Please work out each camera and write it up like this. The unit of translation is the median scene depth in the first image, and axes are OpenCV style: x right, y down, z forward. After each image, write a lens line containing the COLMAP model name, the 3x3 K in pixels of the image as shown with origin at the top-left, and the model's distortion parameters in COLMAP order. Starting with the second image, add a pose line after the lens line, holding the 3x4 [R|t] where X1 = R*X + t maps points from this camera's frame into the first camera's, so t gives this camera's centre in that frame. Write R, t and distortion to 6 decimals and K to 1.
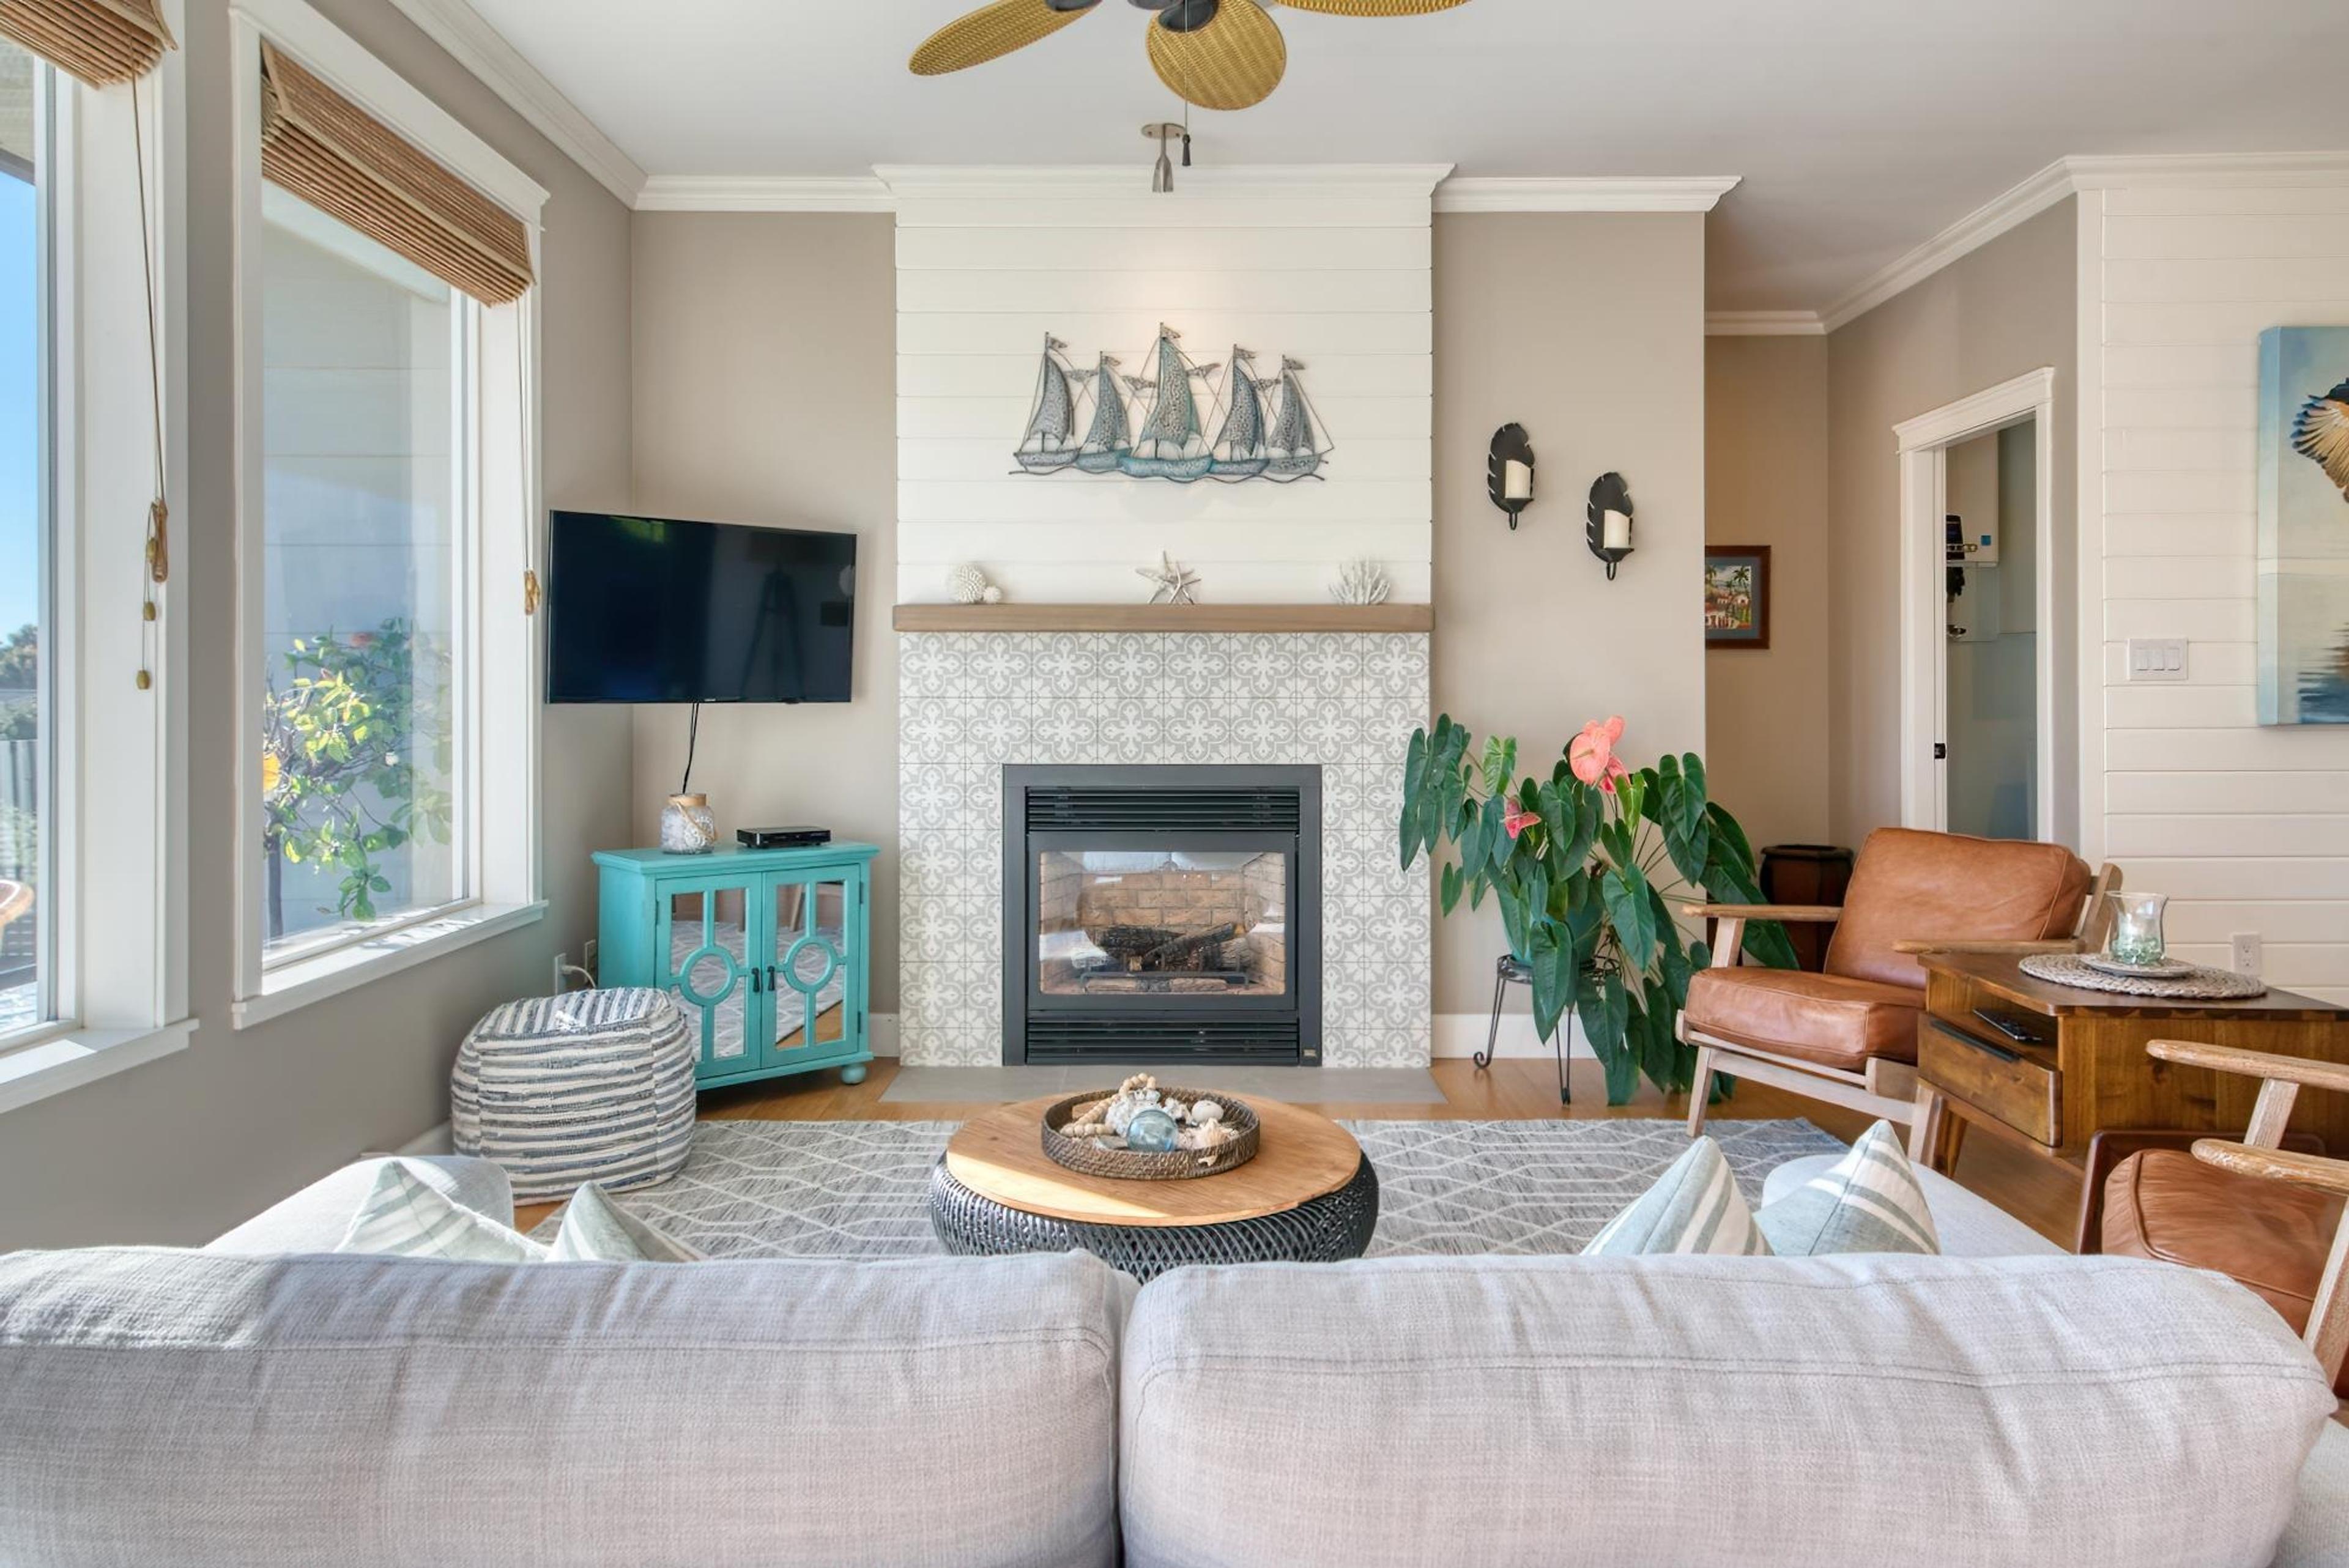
lens RADIAL K [[1519.1, 0, 1204.6], [0, 1519.1, 685.9], [0, 0, 1]] dist [0.026429, -0.000764]
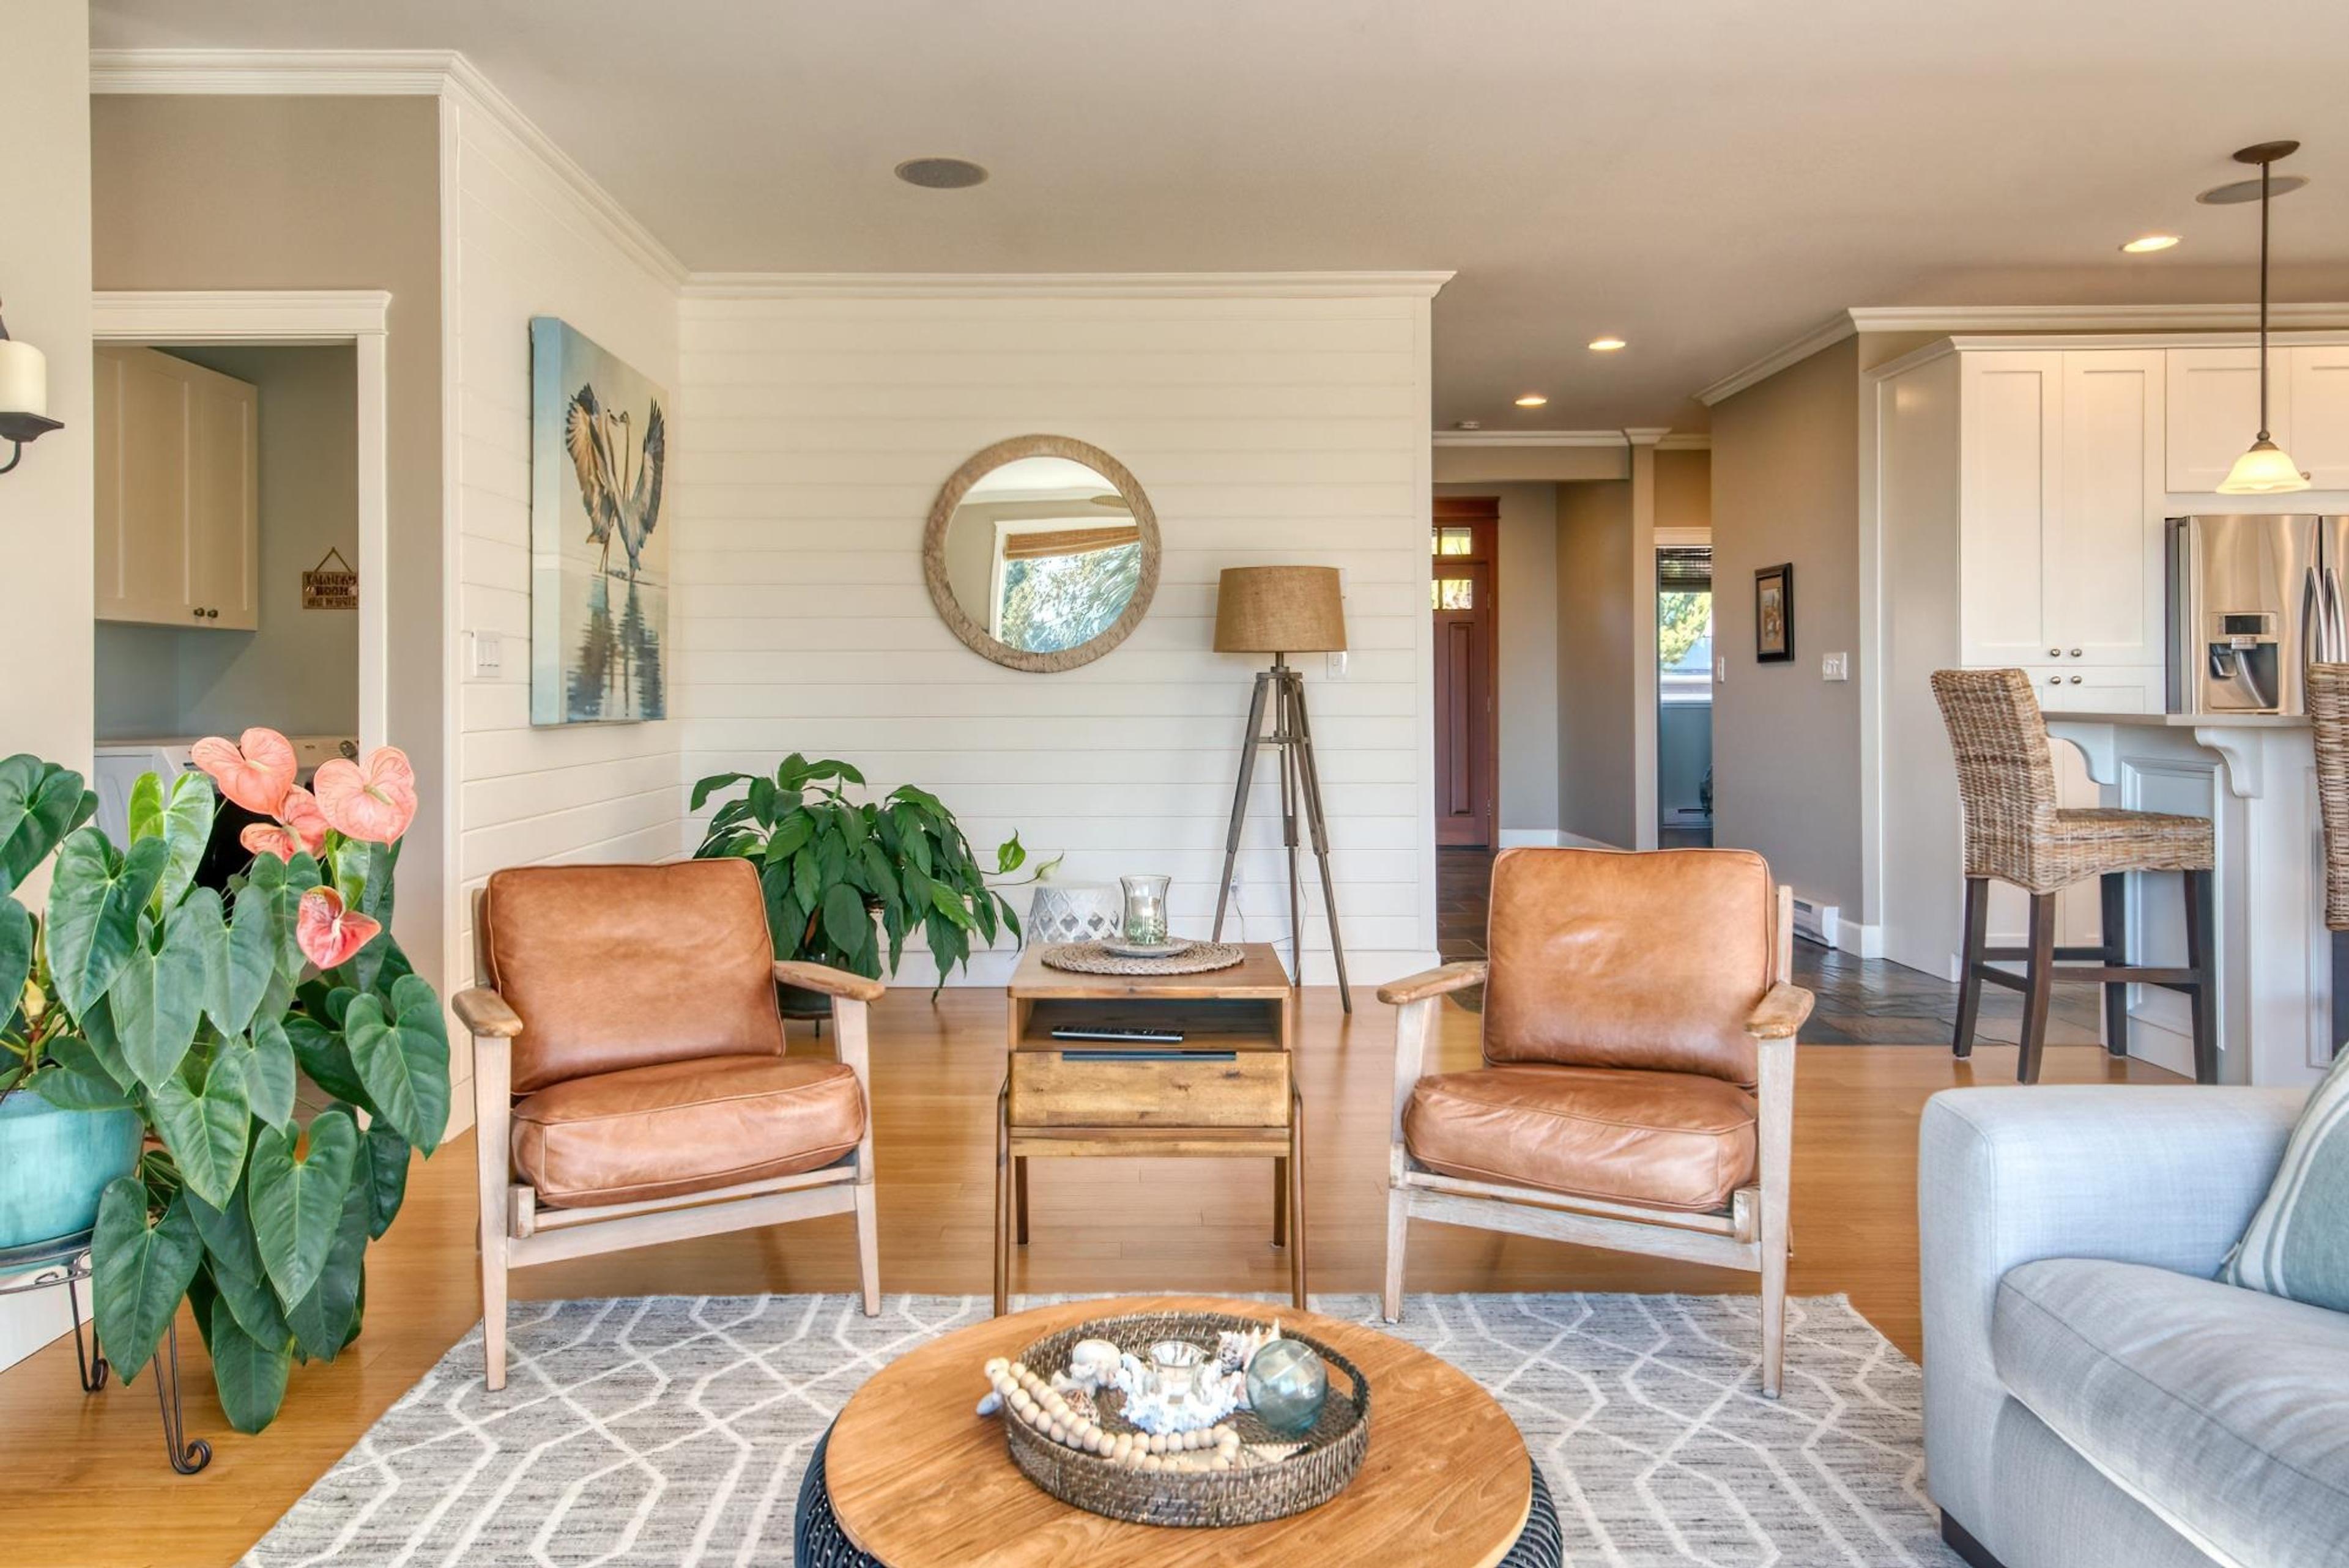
lens RADIAL K [[1519.1, 0, 1204.6], [0, 1519.1, 685.9], [0, 0, 1]] dist [0.026429, -0.000764]
pose [[-0.047092, 0.007516, 0.998862, -0.295472], [-0.013096, 0.999881, -0.008141, 0.003278], [-0.998805, -0.013465, -0.046988, 0.631820]]
